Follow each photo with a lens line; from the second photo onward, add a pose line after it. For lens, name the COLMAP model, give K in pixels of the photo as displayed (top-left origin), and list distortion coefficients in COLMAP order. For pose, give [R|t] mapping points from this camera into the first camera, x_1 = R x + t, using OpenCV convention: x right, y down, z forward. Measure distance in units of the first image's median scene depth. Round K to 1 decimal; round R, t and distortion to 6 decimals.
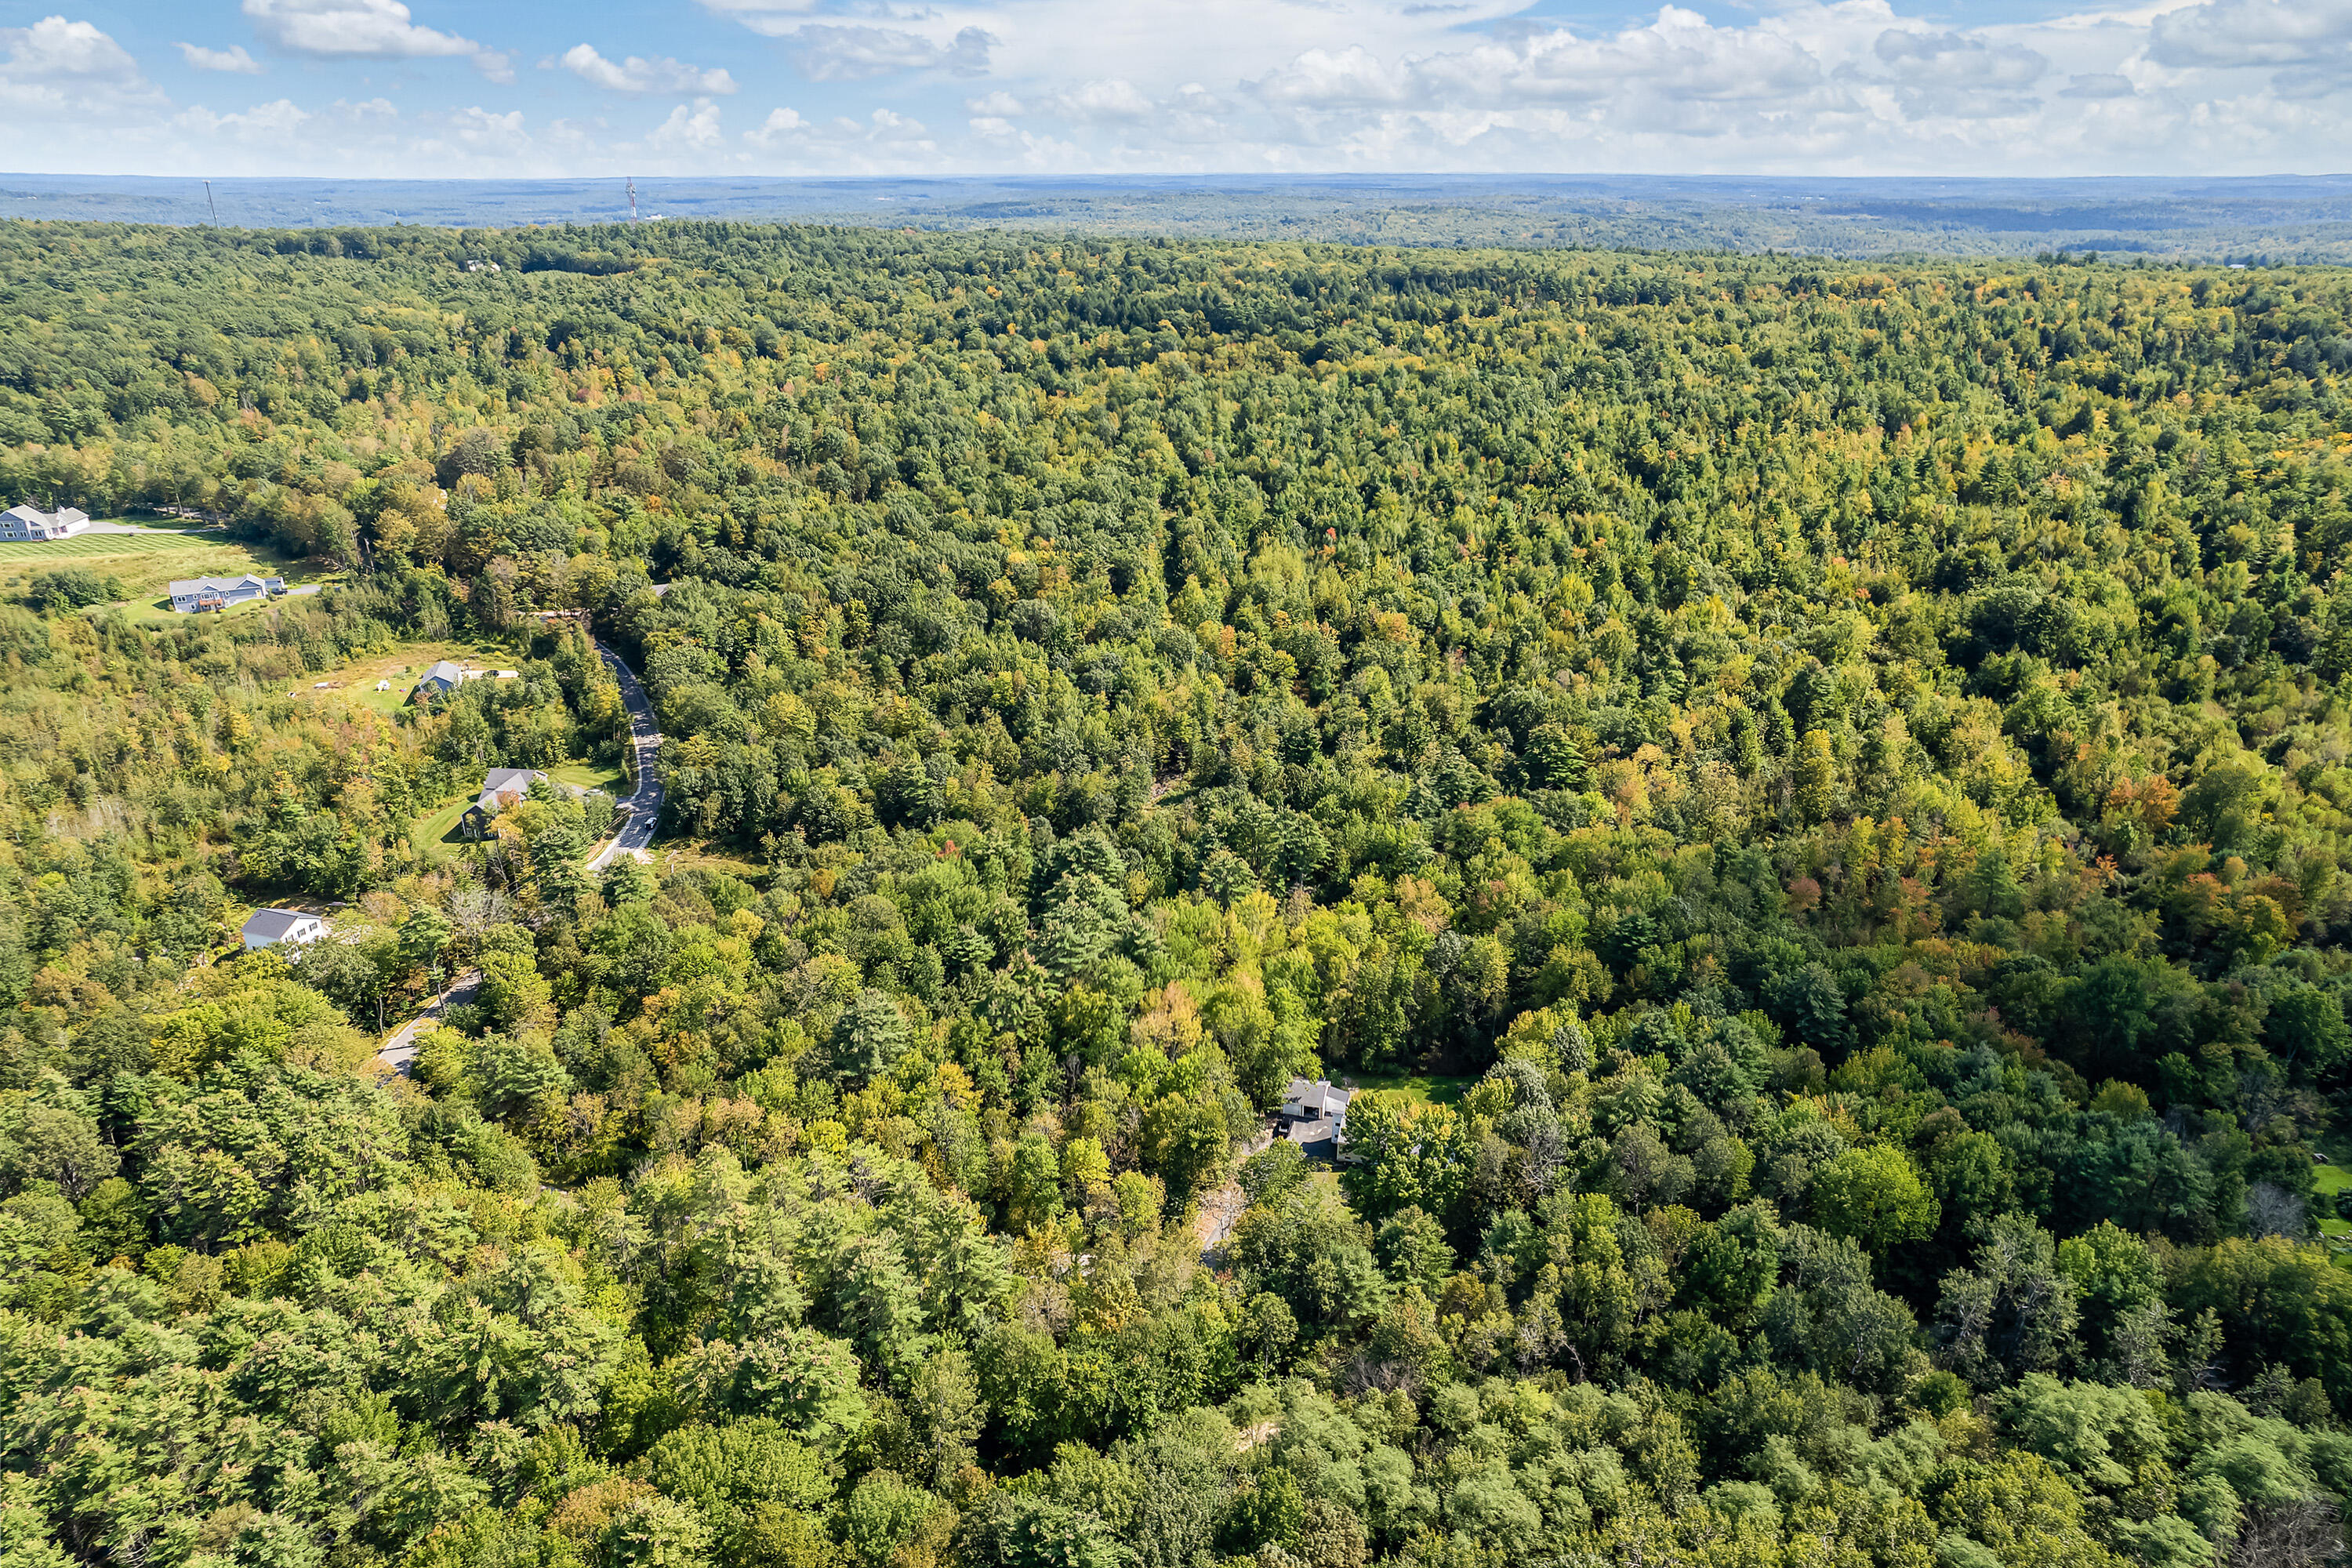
lens RADIAL K [[1532.1, 0, 1183.2], [0, 1532.1, 799.0], [0, 0, 1]] dist [-0.018368, 0.054372]
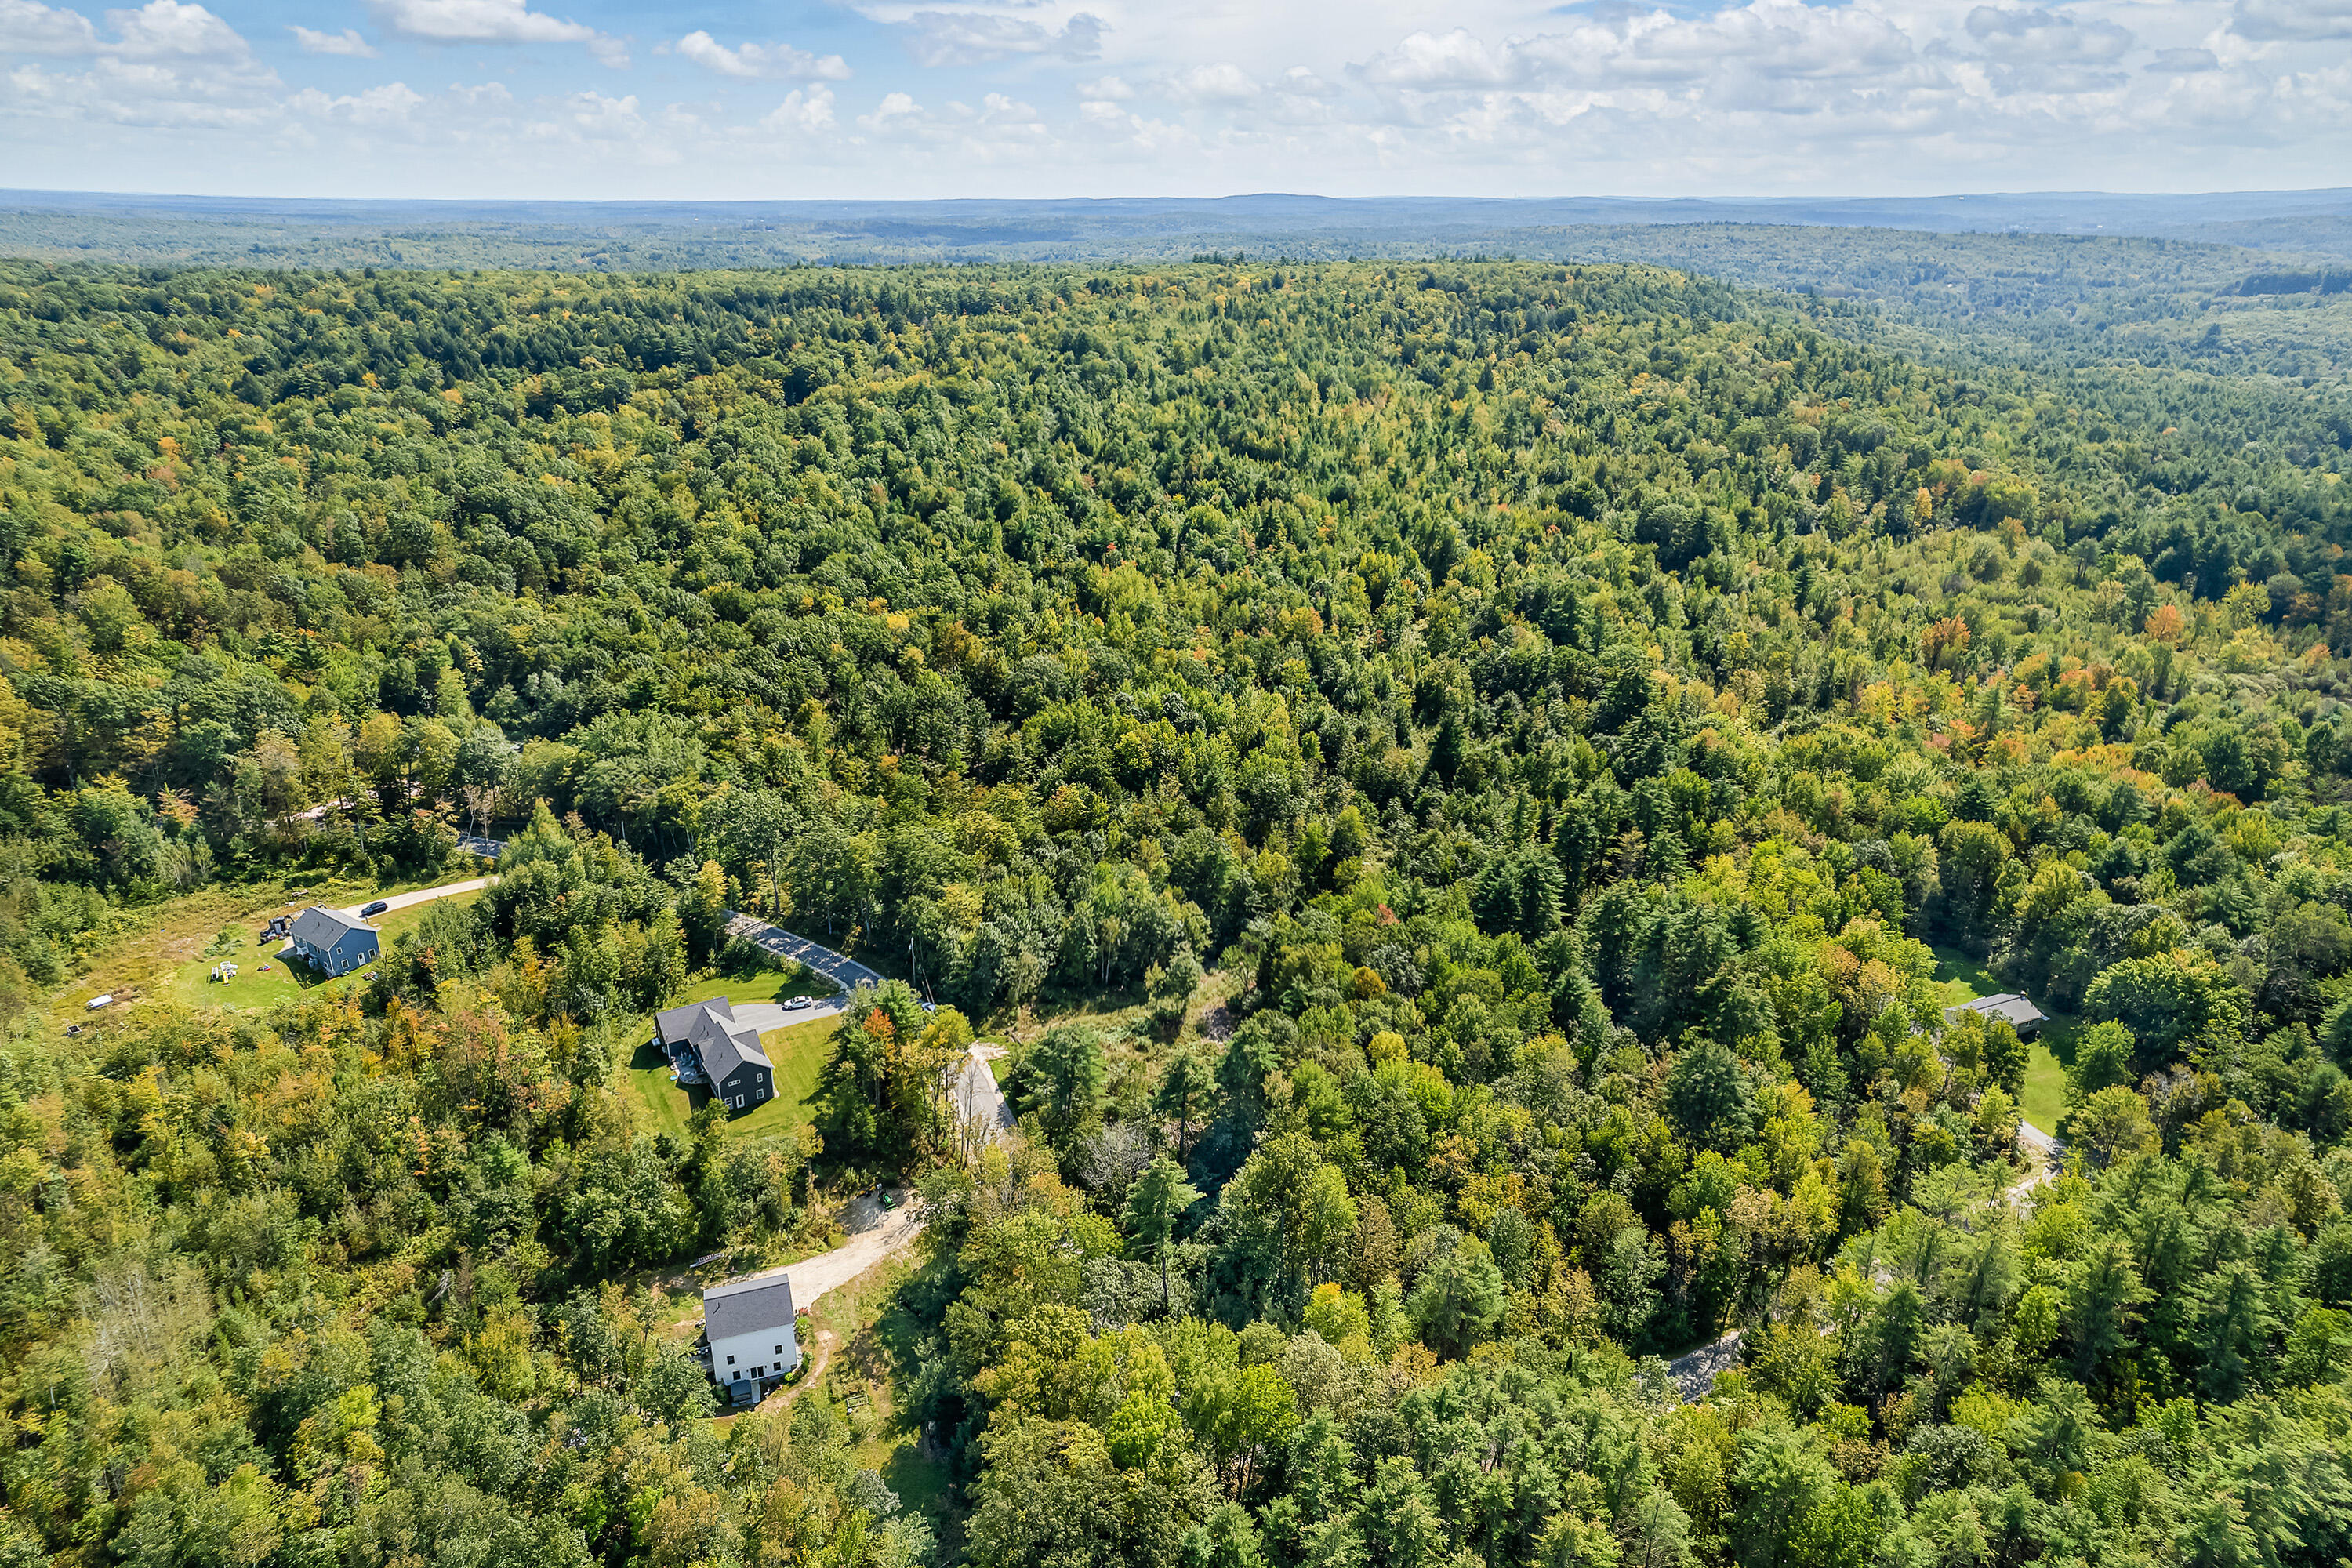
lens RADIAL K [[1532.1, 0, 1176.0], [0, 1532.1, 784.4], [0, 0, 1]] dist [-0.018368, 0.054372]
pose [[0.786789, -0.226214, 0.574274, -0.484230], [0.242016, 0.968977, 0.050115, -0.073446], [-0.567795, 0.099553, 0.817128, 0.228870]]
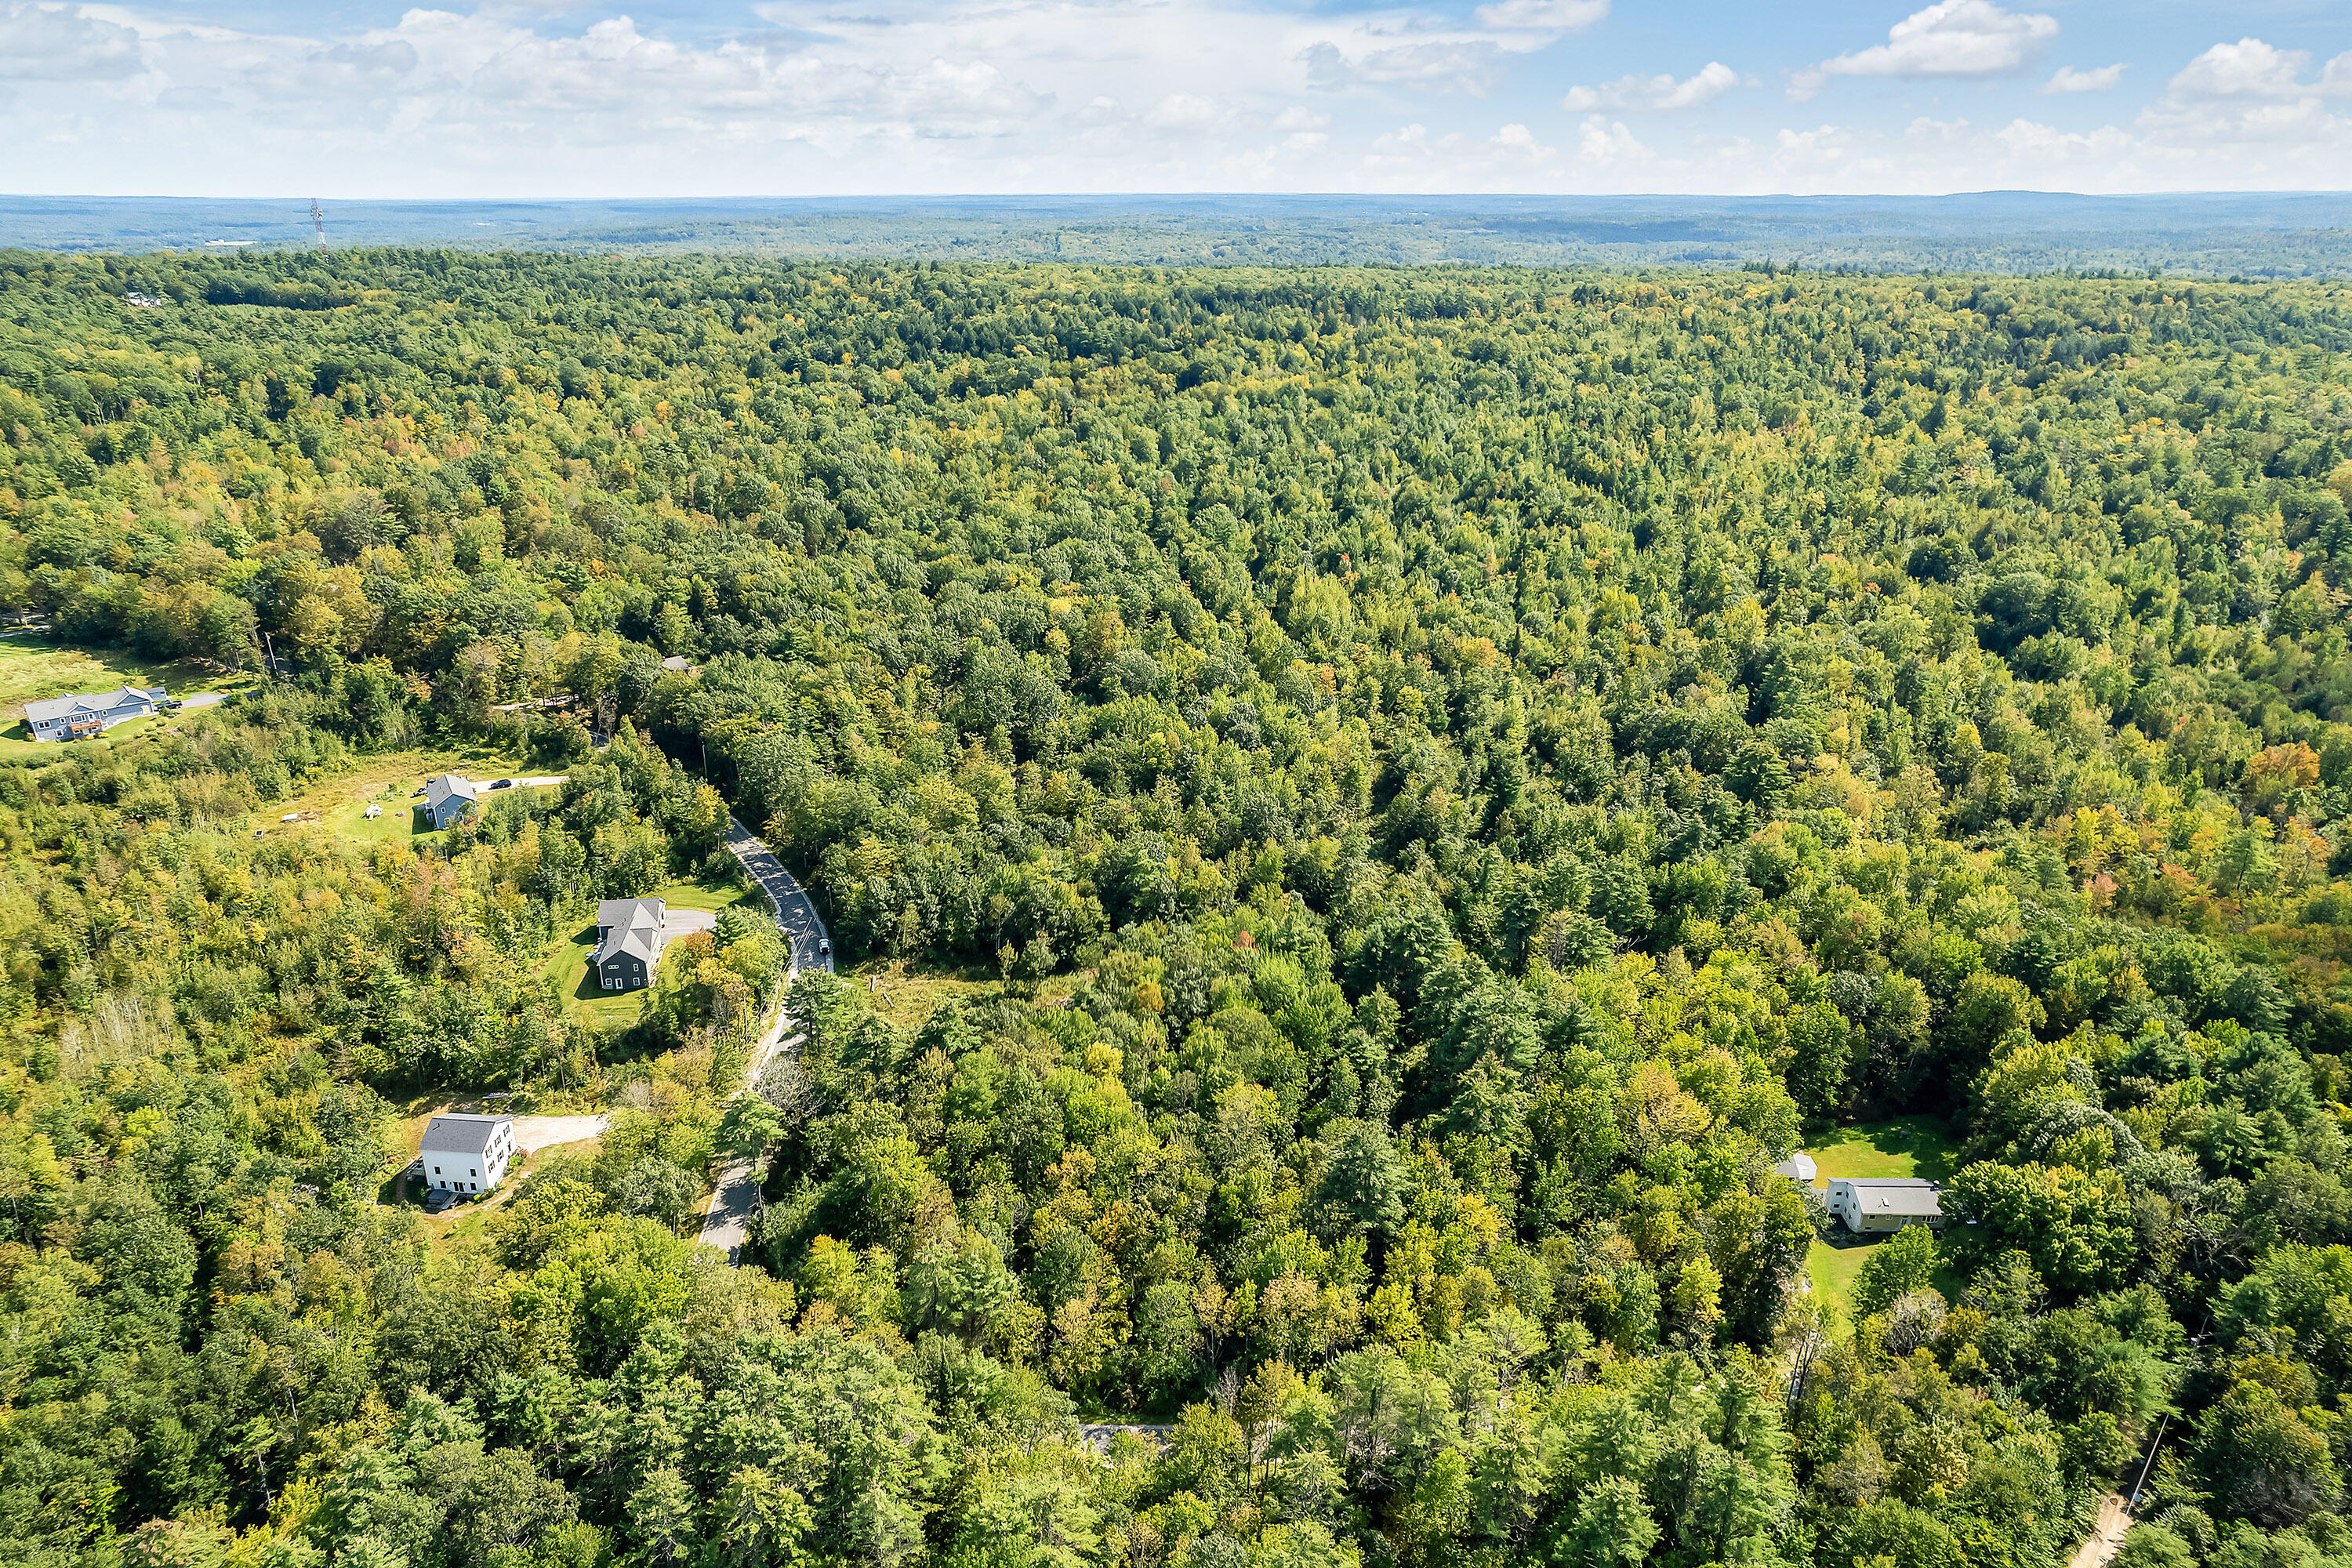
lens RADIAL K [[1532.1, 0, 1180.9], [0, 1532.1, 778.3], [0, 0, 1]] dist [-0.018368, 0.054372]
pose [[0.970473, -0.088810, 0.224267, -0.248313], [0.094327, 0.995443, -0.013987, -0.034053], [-0.222002, 0.034729, 0.974427, 0.092306]]
